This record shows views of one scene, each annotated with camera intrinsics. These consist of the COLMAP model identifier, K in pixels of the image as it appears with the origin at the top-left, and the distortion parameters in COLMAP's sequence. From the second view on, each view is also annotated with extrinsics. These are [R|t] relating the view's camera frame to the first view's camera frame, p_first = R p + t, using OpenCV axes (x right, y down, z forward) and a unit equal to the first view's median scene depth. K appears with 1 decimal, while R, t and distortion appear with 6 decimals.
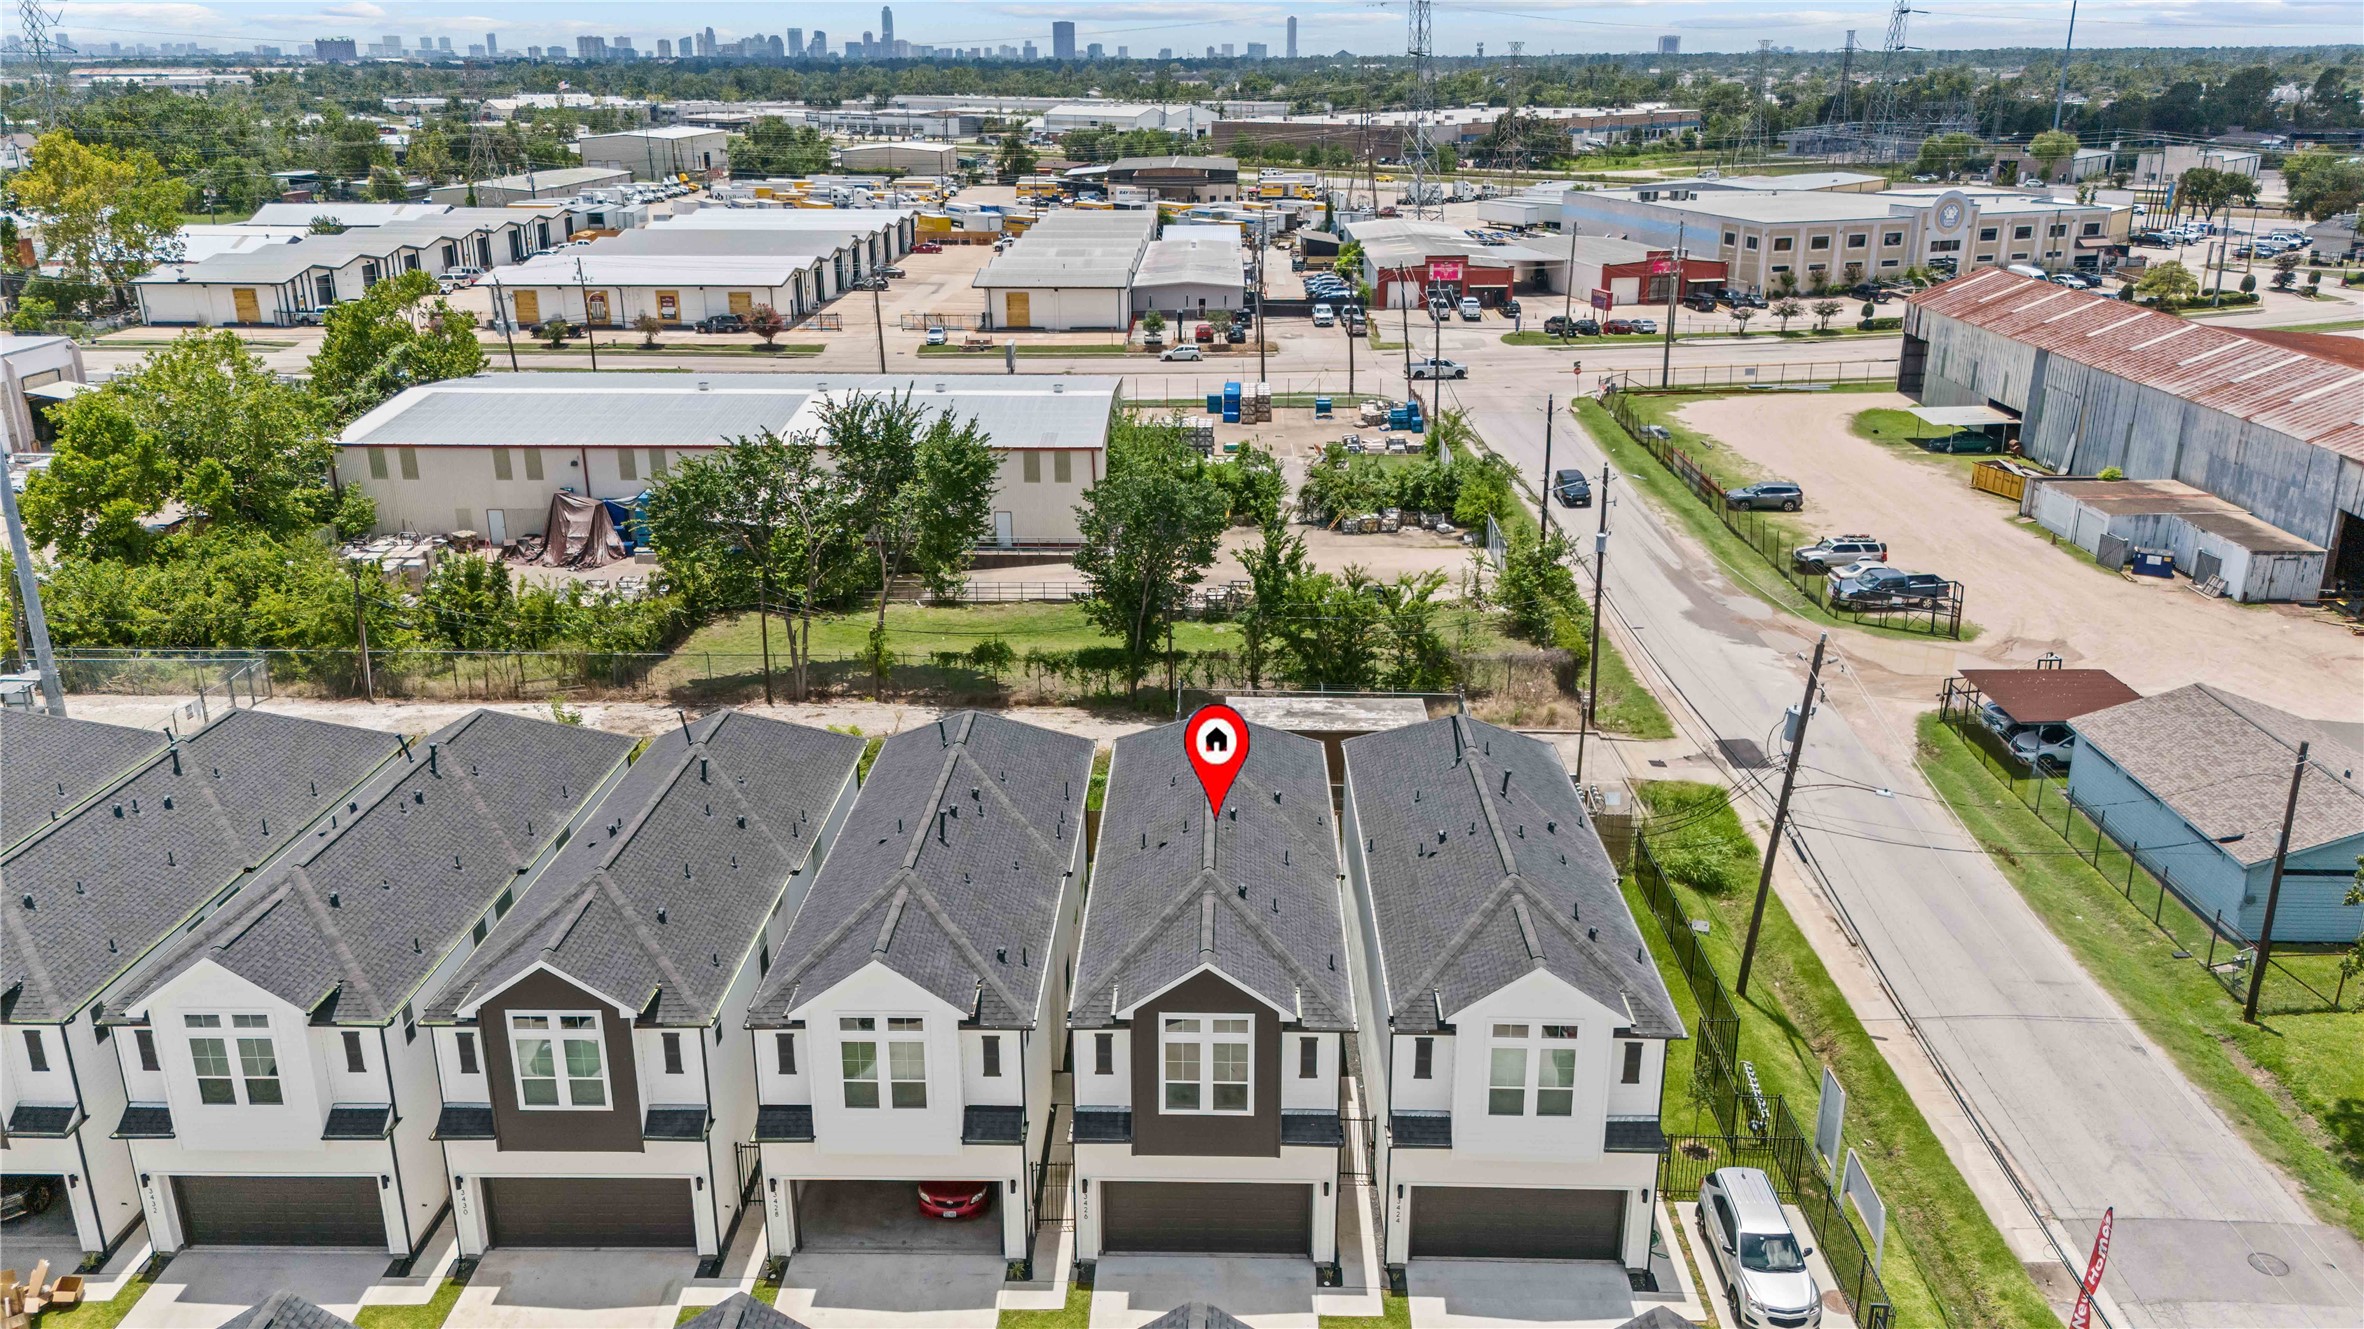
lens RADIAL K [[1735.2, 0, 1182.0], [0, 1735.2, 664.5], [0, 0, 1]] dist [0.077571, -0.087927]
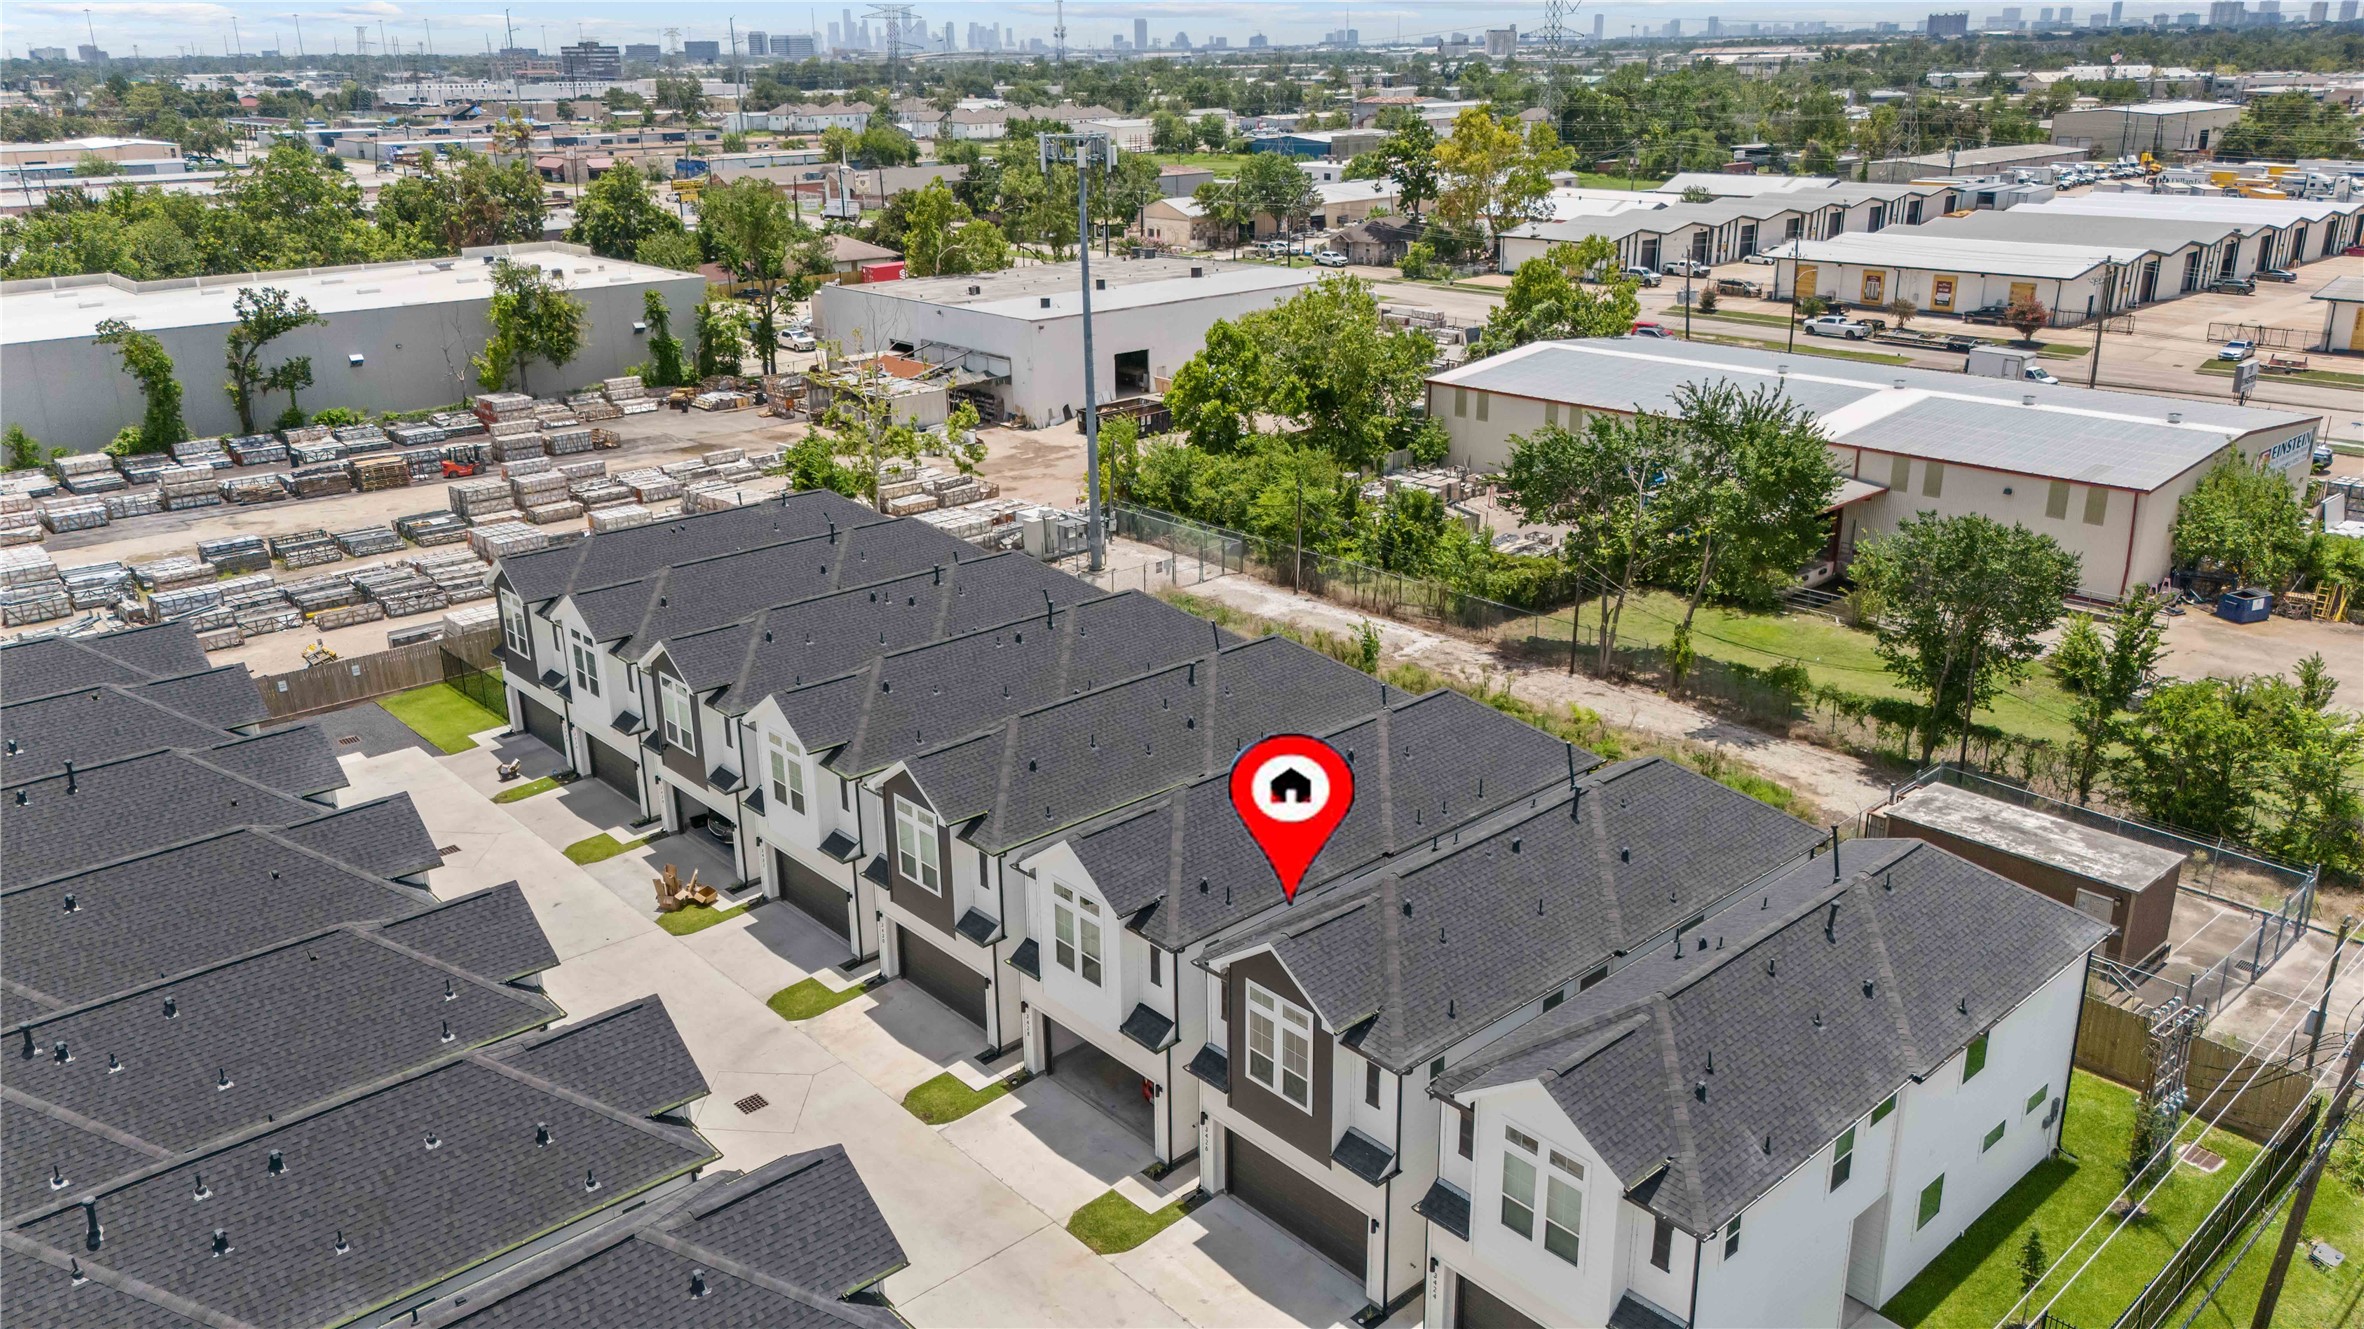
lens RADIAL K [[1735.2, 0, 1182.0], [0, 1735.2, 664.5], [0, 0, 1]] dist [0.077571, -0.087927]
pose [[0.684025, 0.235458, -0.690412, 0.253230], [-0.226253, 0.968277, 0.106062, -0.031871], [0.693483, 0.083659, 0.715599, 0.091523]]
